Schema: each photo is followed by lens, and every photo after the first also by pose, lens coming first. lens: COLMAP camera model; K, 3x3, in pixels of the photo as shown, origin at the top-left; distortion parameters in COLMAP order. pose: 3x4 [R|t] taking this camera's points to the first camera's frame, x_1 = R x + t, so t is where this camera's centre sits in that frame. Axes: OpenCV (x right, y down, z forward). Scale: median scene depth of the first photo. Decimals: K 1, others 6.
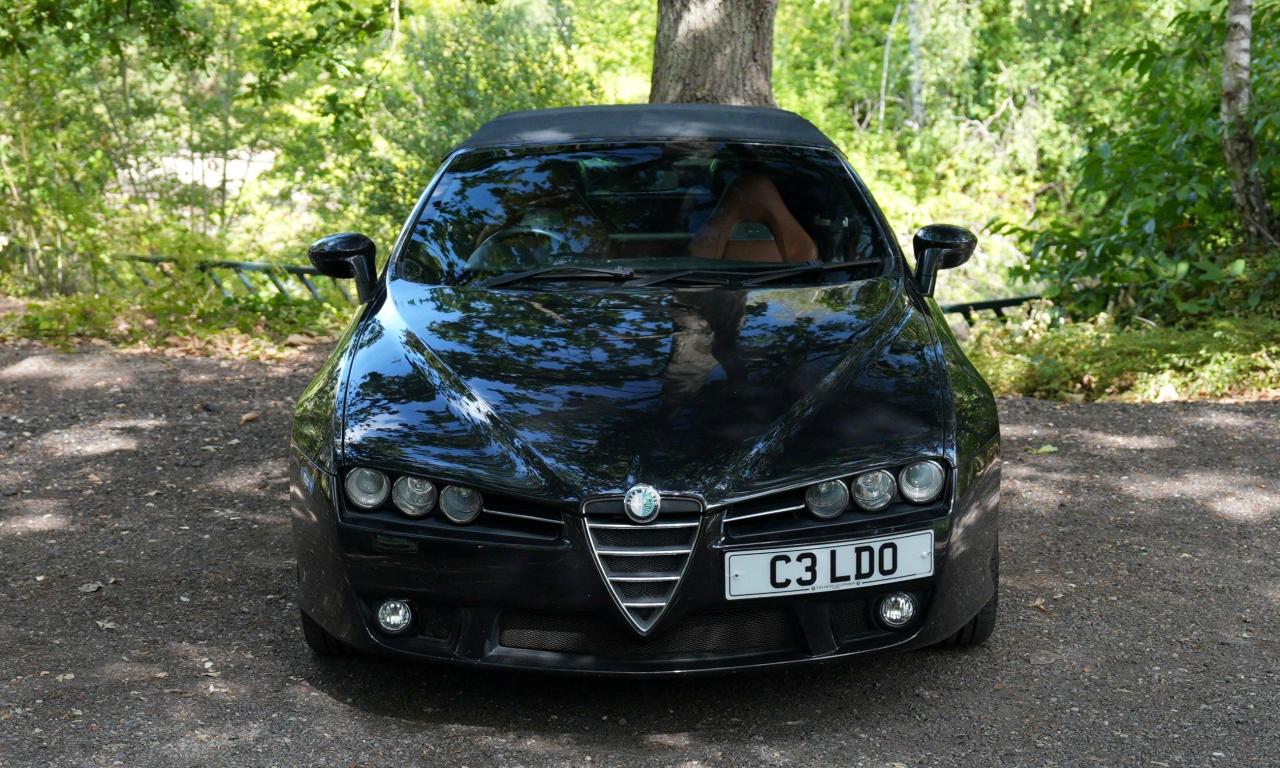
lens RADIAL K [[2174.1, 0, 643.4], [0, 2174.1, 411.6], [0, 0, 1]] dist [0.025944, 0.083826]
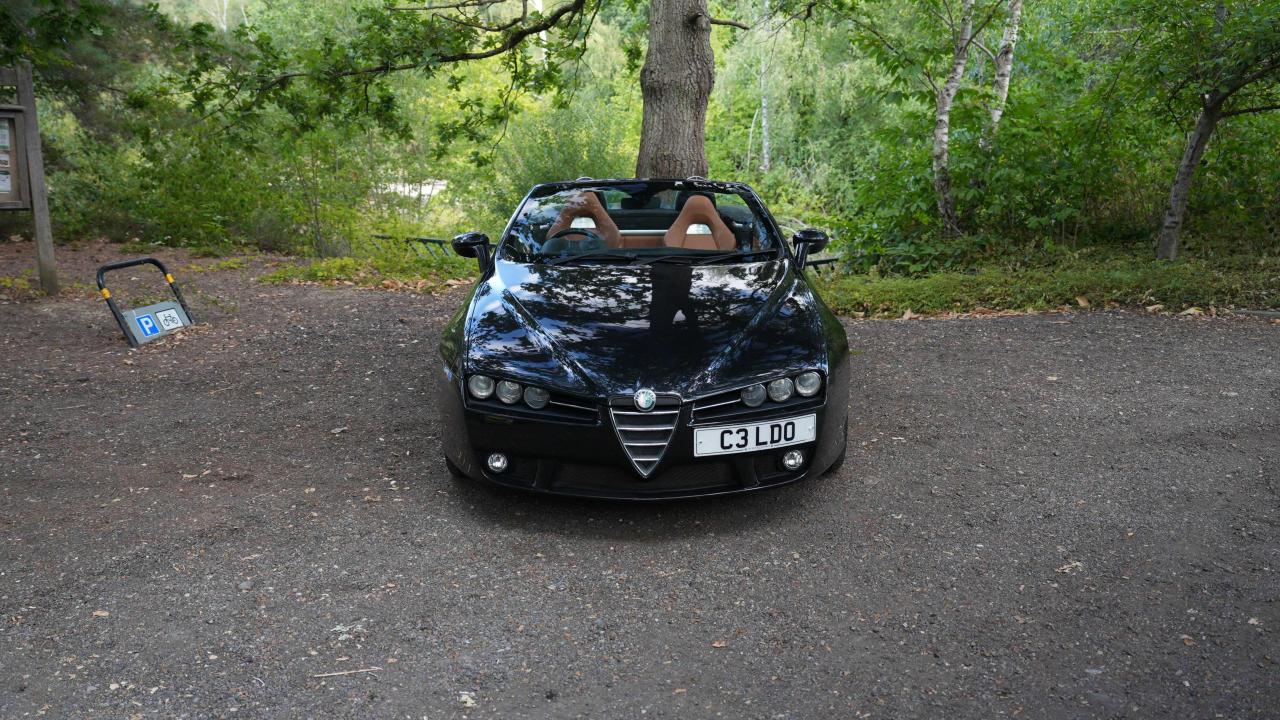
lens RADIAL K [[1057.1, 0, 638.3], [0, 1057.1, 342.2], [0, 0, 1]] dist [-0.062681, 0.074304]
pose [[0.999938, 0.004911, 0.010017, -0.012462], [-0.005239, 0.999440, 0.033050, -0.025812], [-0.009849, -0.033101, 0.999403, 0.167751]]
